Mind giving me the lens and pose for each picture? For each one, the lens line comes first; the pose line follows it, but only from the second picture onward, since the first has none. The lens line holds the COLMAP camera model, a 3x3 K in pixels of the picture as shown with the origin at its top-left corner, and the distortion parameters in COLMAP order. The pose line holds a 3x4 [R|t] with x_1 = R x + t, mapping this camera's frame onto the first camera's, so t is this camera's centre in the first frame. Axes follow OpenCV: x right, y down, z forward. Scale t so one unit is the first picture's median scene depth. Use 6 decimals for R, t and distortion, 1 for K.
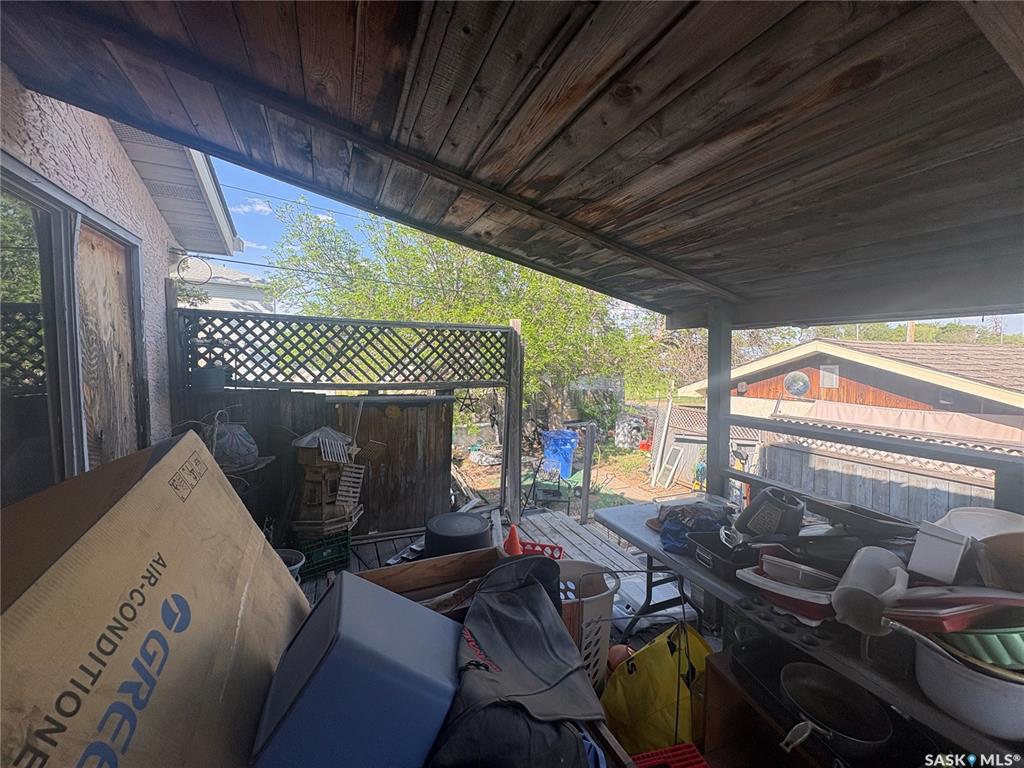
lens RADIAL K [[407.0, 0, 511.5], [0, 407.0, 385.4], [0, 0, 1]] dist [0.002129, 0.000542]
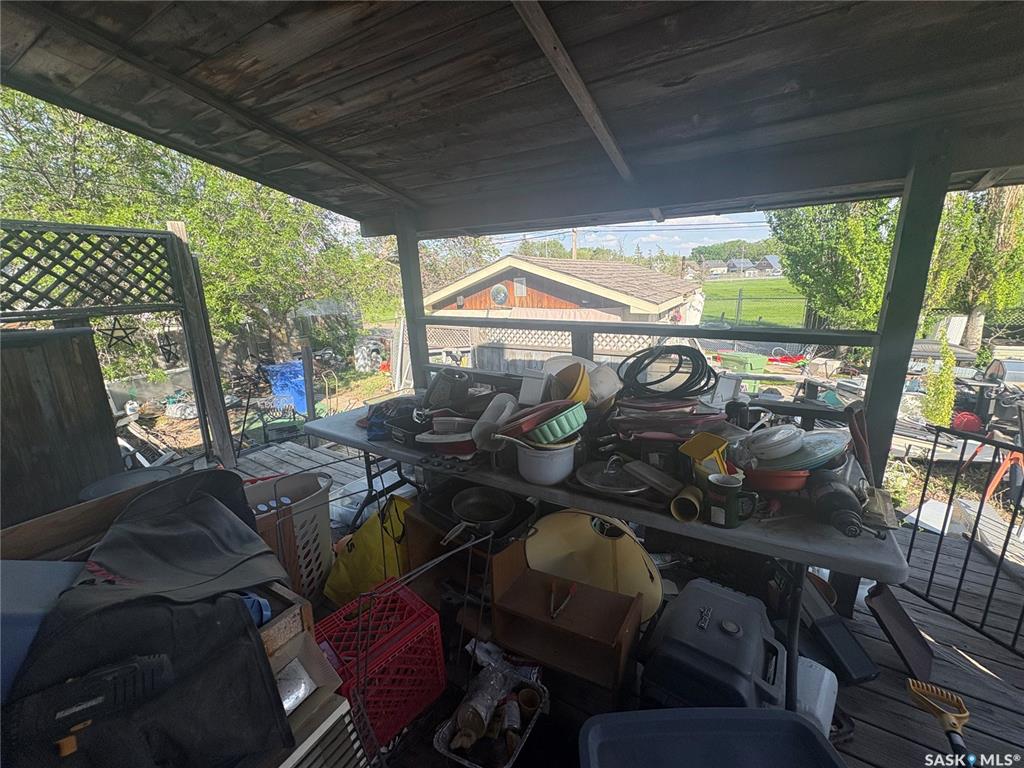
lens RADIAL K [[407.0, 0, 511.1], [0, 407.0, 385.1], [0, 0, 1]] dist [0.002129, 0.000542]
pose [[0.818502, -0.171889, 0.548186, 0.088957], [0.069820, 0.976881, 0.202063, 0.049462], [-0.570245, -0.127115, 0.811580, -0.071879]]
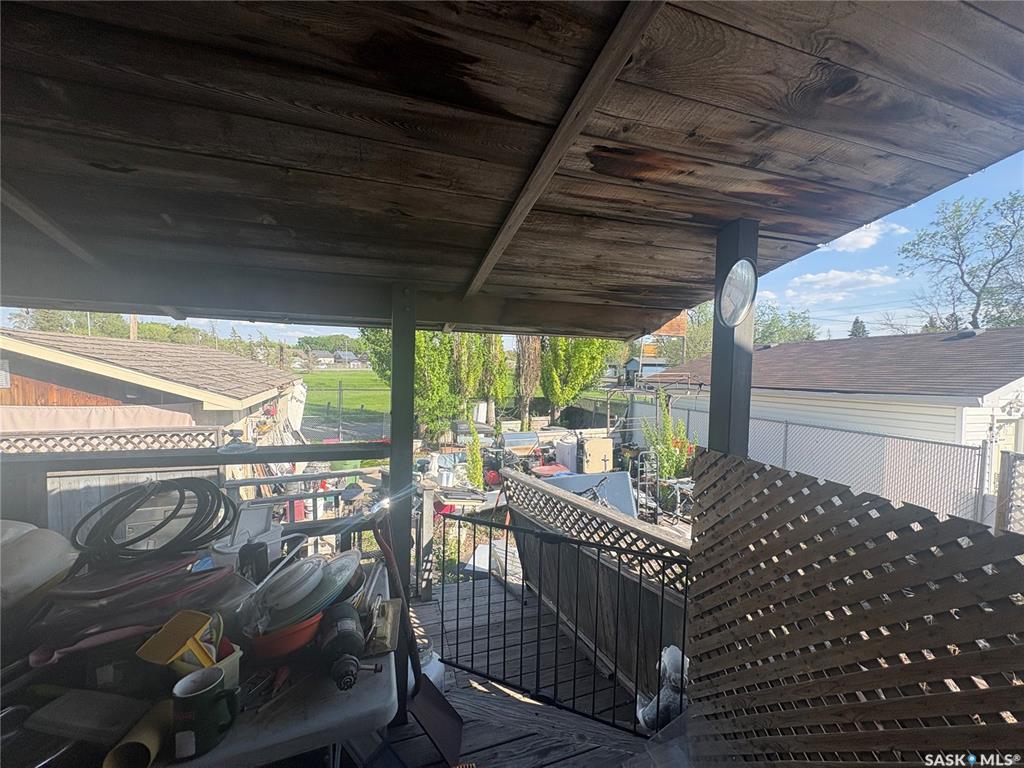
lens RADIAL K [[407.0, 0, 511.0], [0, 407.0, 385.2], [0, 0, 1]] dist [0.002129, 0.000542]
pose [[0.080543, -0.045351, 0.995719, 0.231282], [0.036051, 0.998443, 0.042559, 0.007291], [-0.996099, 0.032469, 0.082052, -0.154868]]
